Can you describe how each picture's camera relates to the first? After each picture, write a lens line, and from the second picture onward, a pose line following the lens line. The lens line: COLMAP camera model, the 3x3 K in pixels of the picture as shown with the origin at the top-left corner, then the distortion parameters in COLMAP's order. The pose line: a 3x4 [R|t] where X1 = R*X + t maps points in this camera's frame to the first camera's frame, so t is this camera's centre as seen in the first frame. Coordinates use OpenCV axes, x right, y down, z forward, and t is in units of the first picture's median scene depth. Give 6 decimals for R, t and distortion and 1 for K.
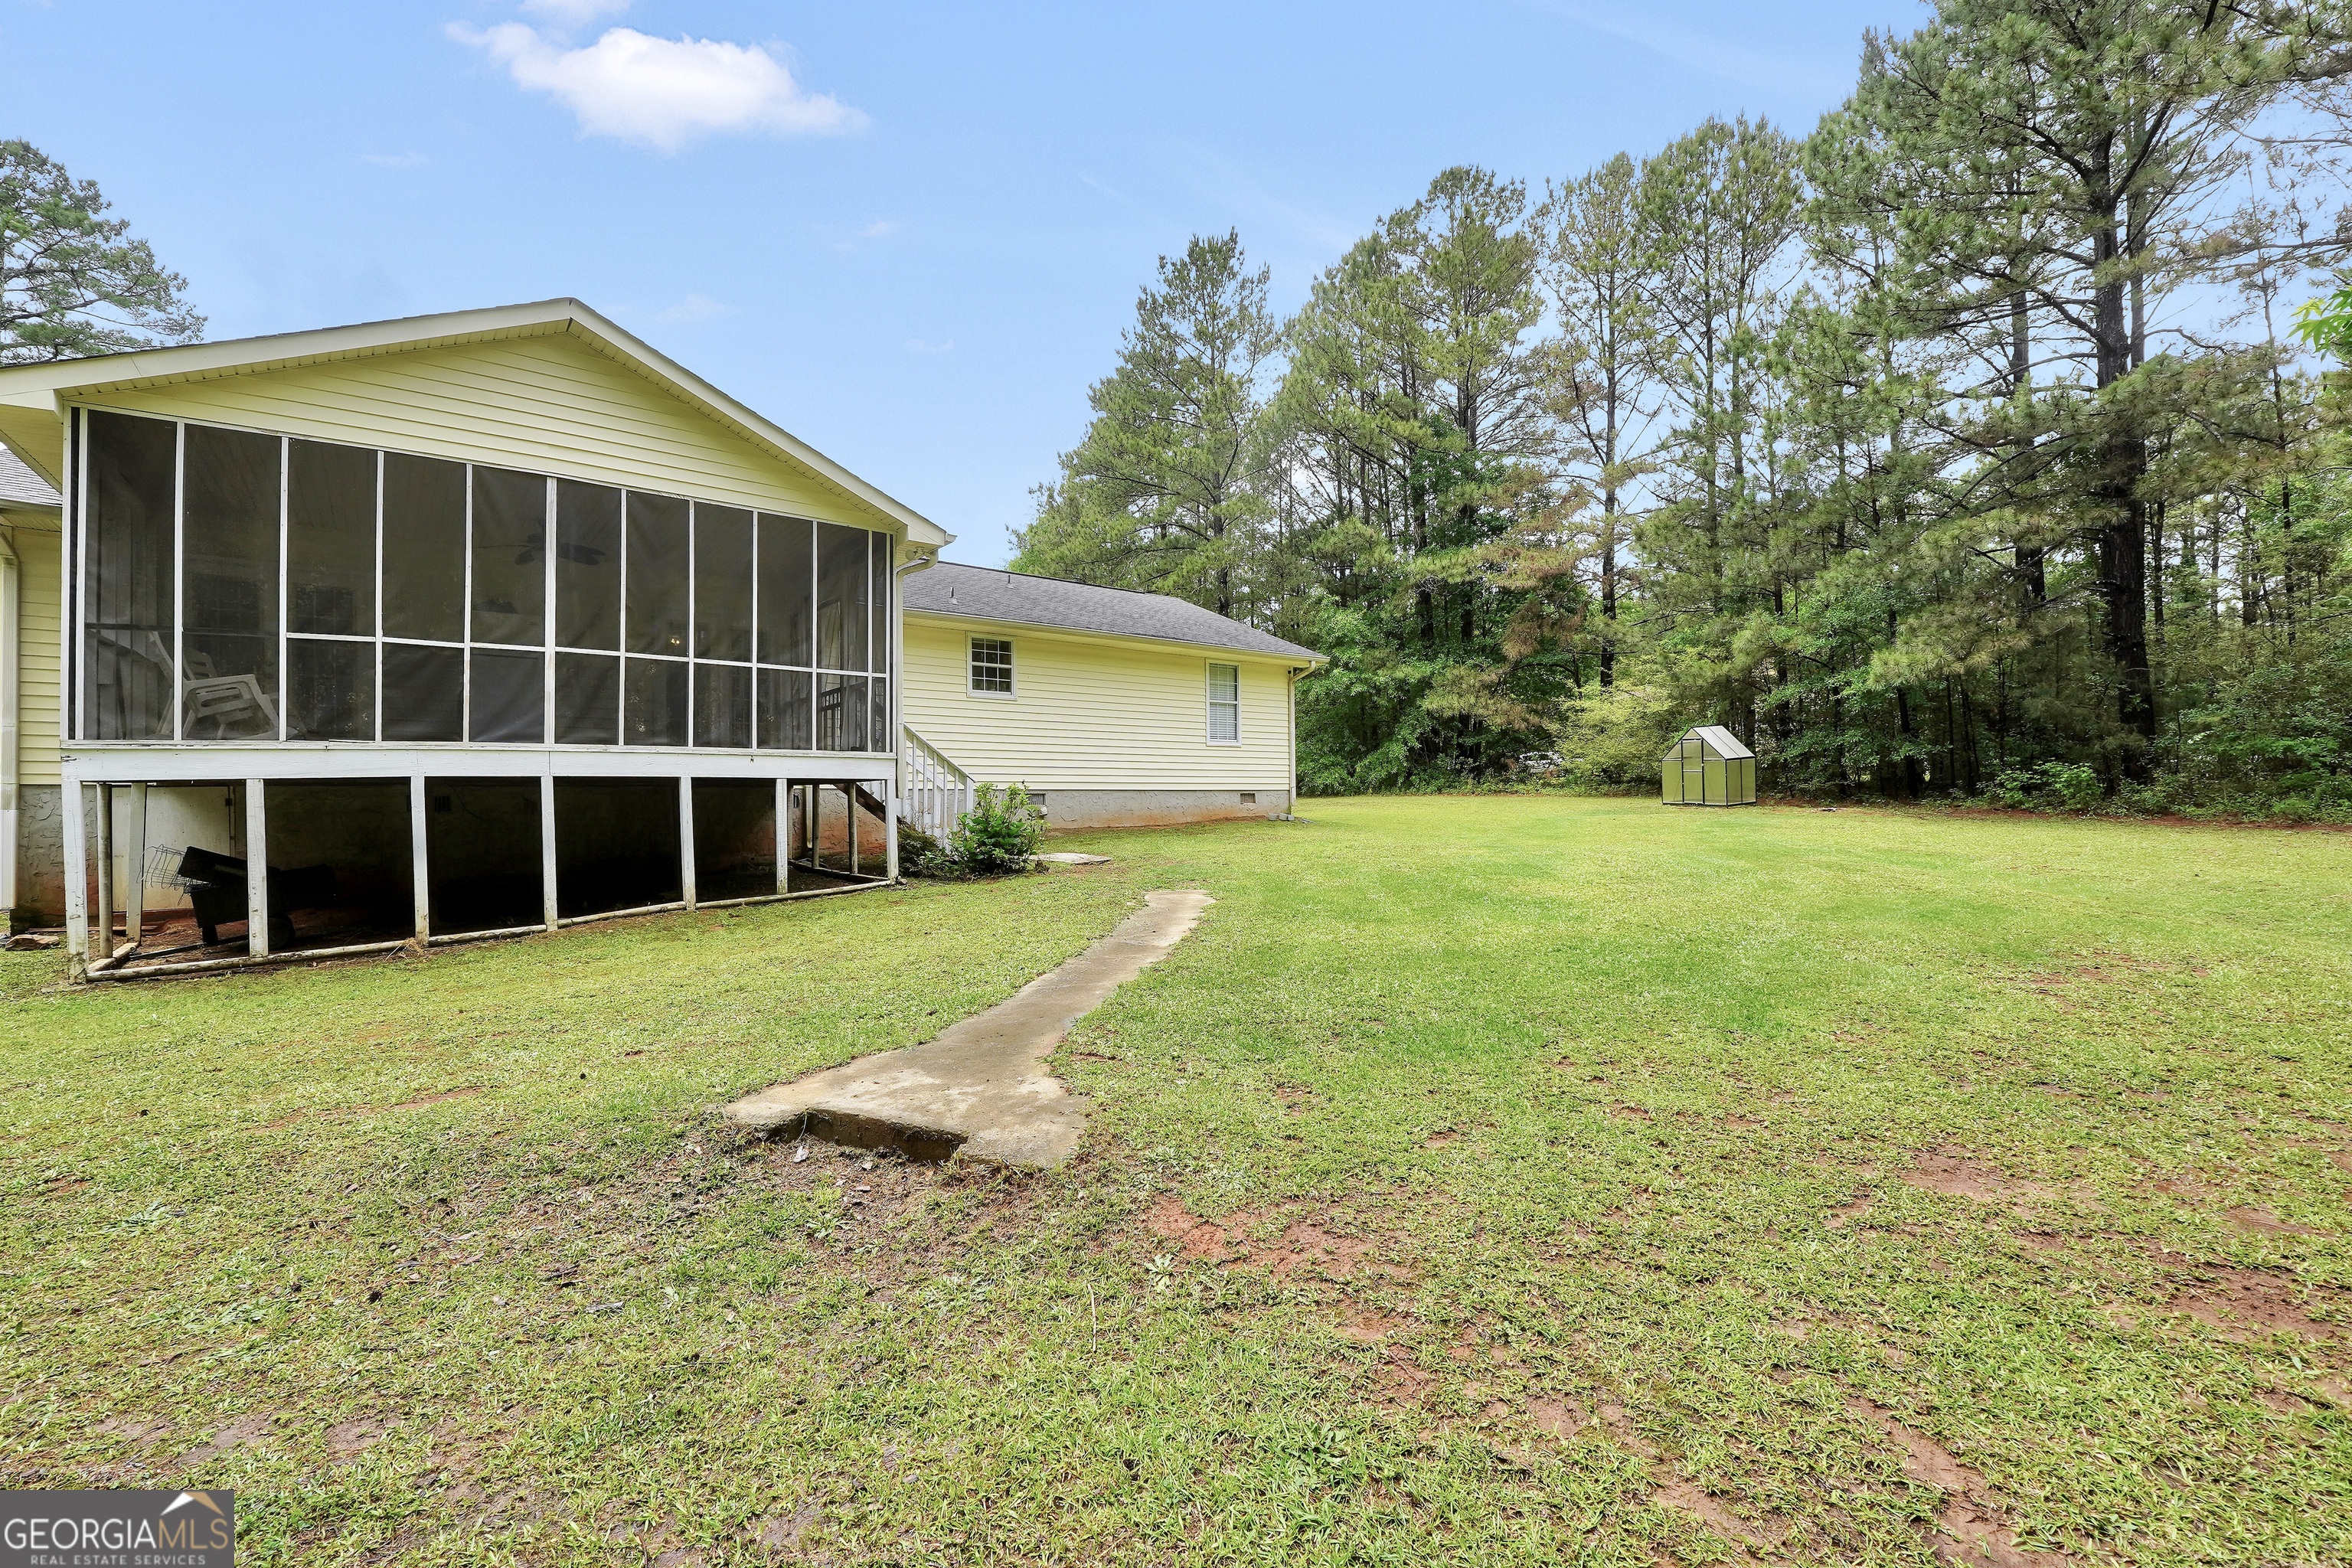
lens RADIAL K [[995.9, 0, 1168.8], [0, 995.9, 777.6], [0, 0, 1]] dist [-0.018920, 0.006552]
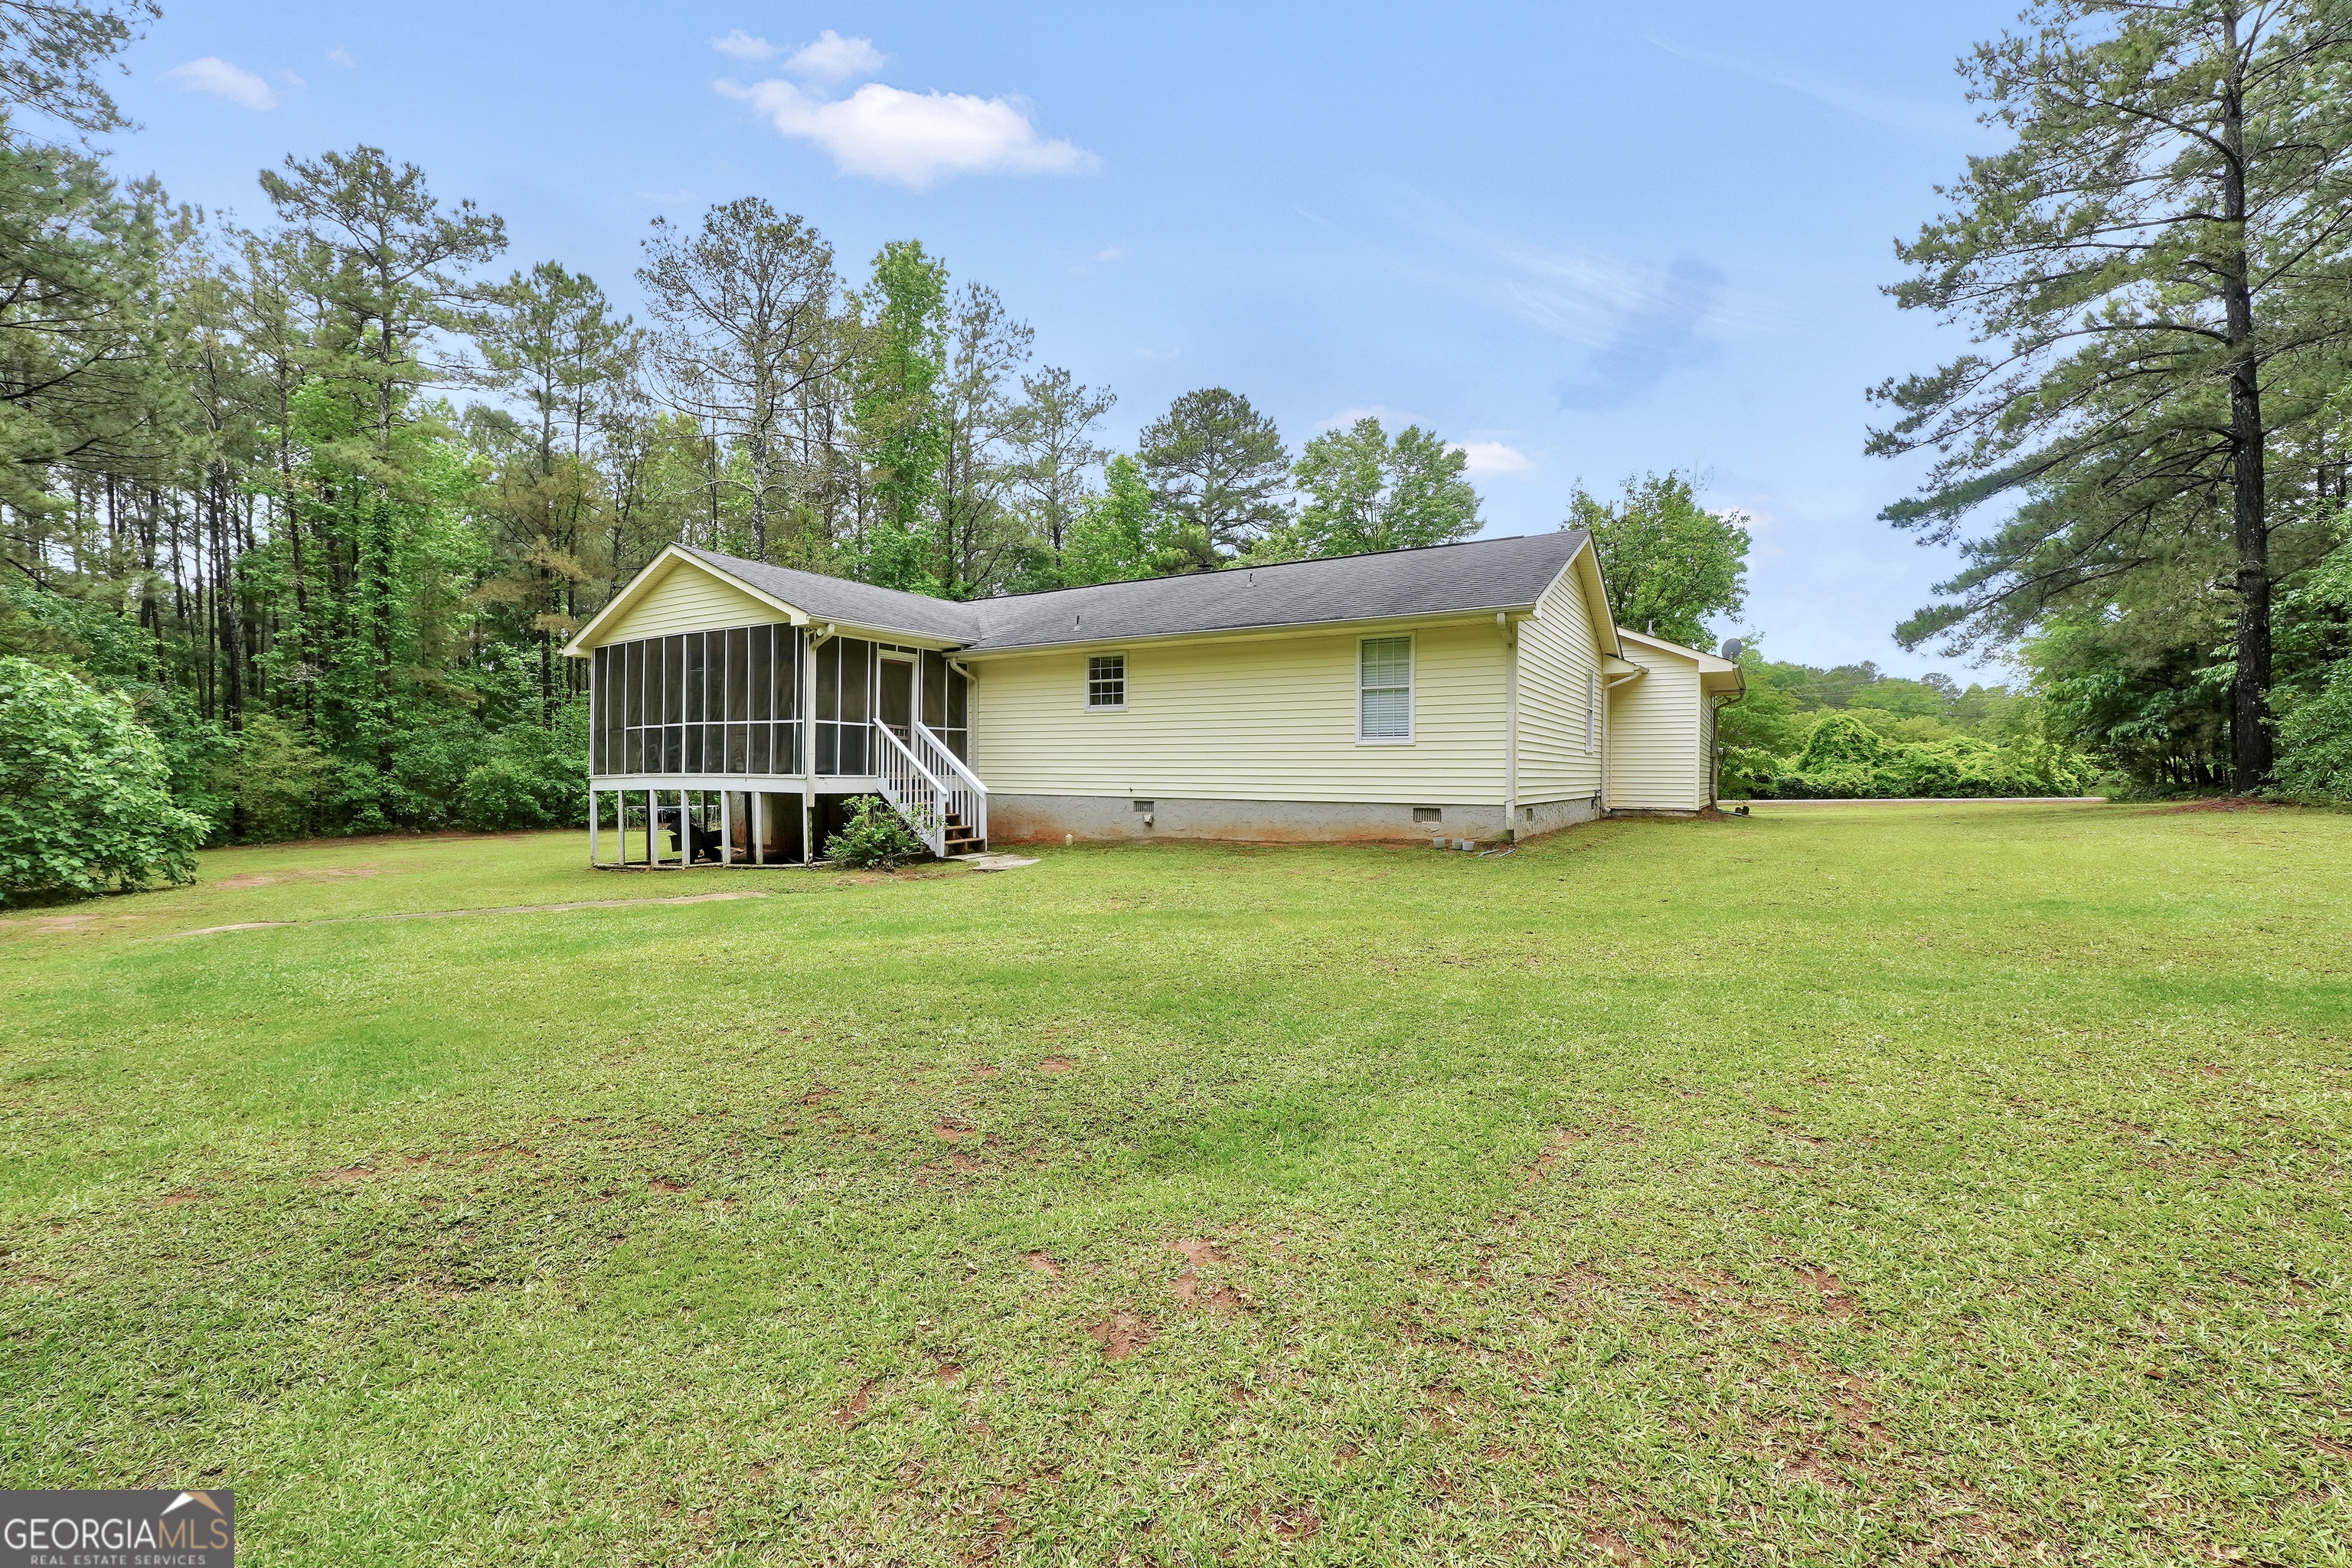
lens RADIAL K [[995.9, 0, 1168.8], [0, 995.9, 777.6], [0, 0, 1]] dist [-0.018920, 0.006552]
pose [[0.363292, 0.010720, -0.931614, 0.839767], [0.016554, 0.999702, 0.017959, -0.027564], [0.931528, -0.021946, 0.363006, 0.675011]]
